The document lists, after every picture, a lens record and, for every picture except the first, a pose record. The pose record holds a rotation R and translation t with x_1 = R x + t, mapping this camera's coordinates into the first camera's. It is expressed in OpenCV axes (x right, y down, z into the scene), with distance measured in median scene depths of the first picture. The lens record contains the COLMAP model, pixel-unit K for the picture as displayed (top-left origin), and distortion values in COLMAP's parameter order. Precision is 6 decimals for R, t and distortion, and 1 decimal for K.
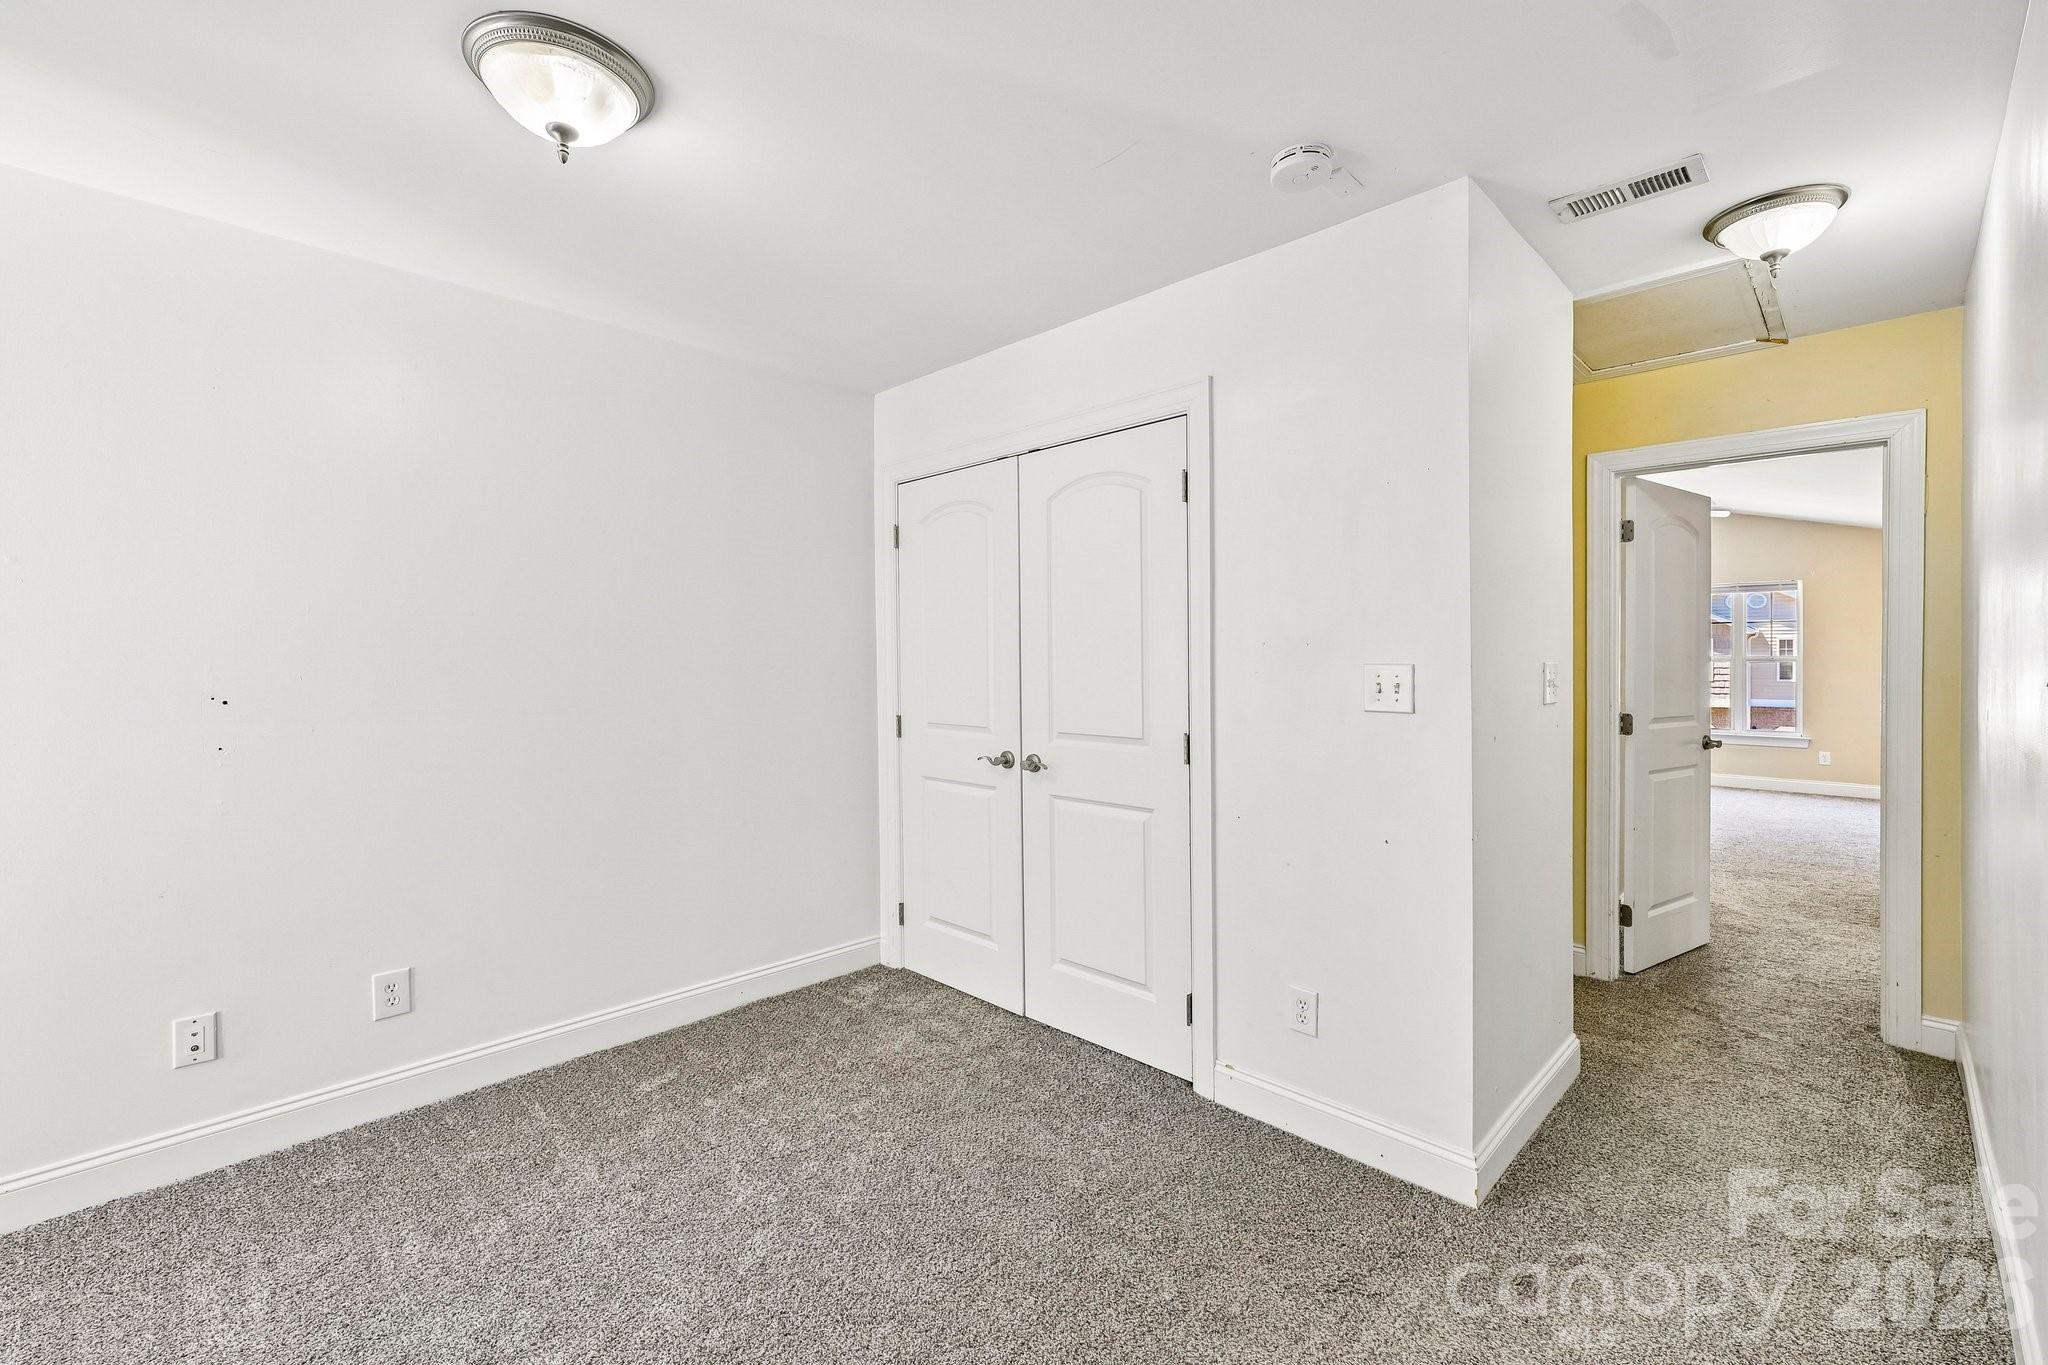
lens RADIAL K [[869.2, 0, 1008.7], [0, 869.2, 690.2], [0, 0, 1]] dist [0.000122, 0.000045]
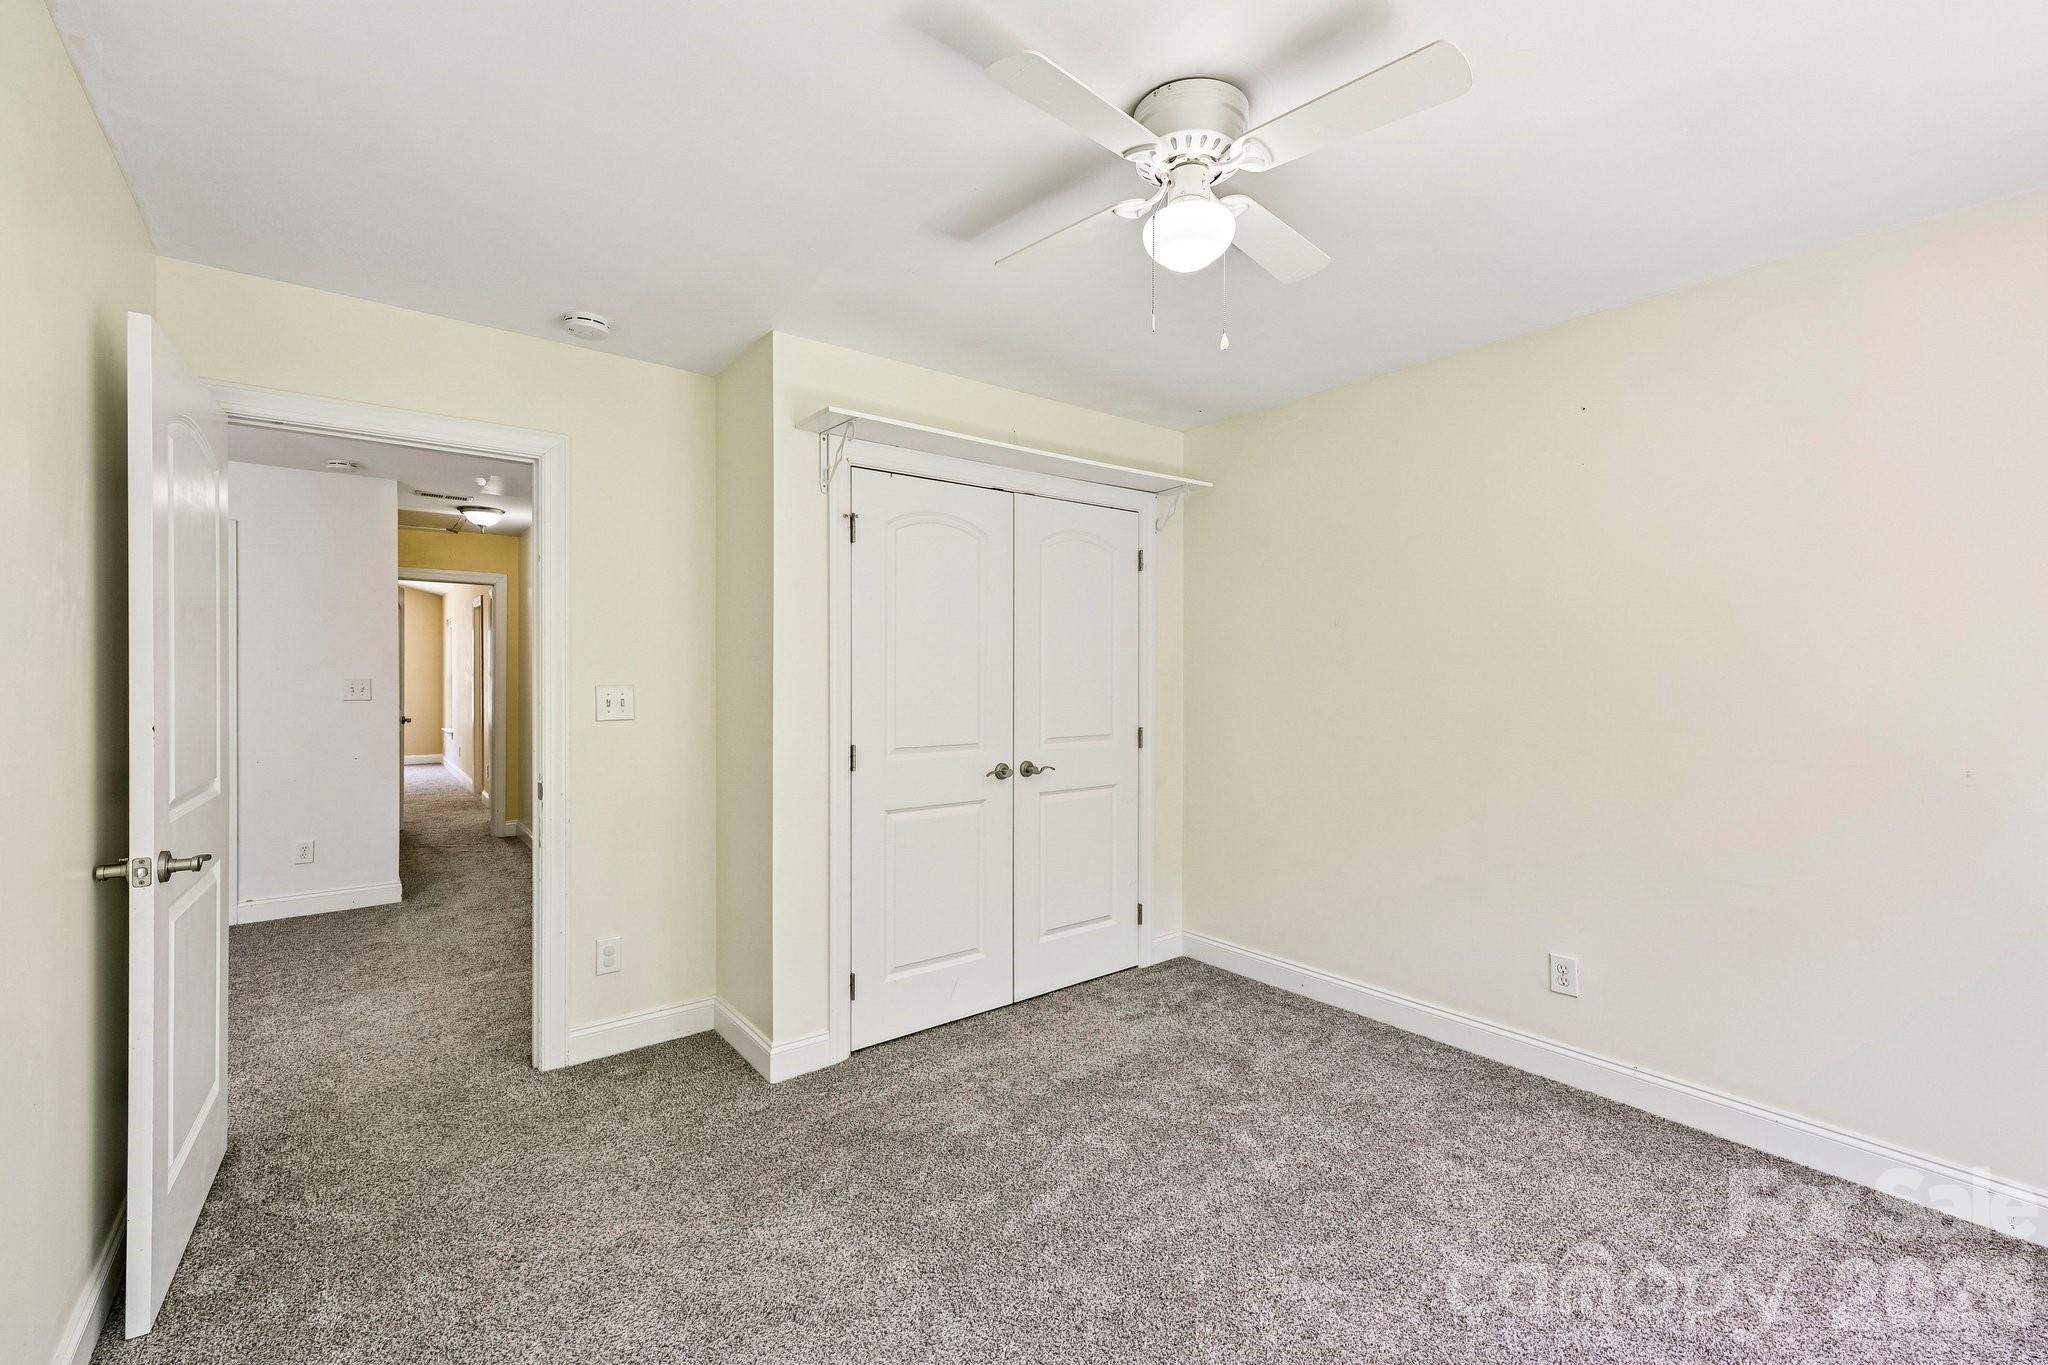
lens RADIAL K [[869.2, 0, 1014.7], [0, 869.2, 663.3], [0, 0, 1]] dist [0.000122, 0.000045]
pose [[0.108914, -0.005337, 0.994037, -1.077727], [0.018911, 0.999816, 0.003296, -0.056257], [-0.993871, 0.018439, 0.108995, 0.877557]]
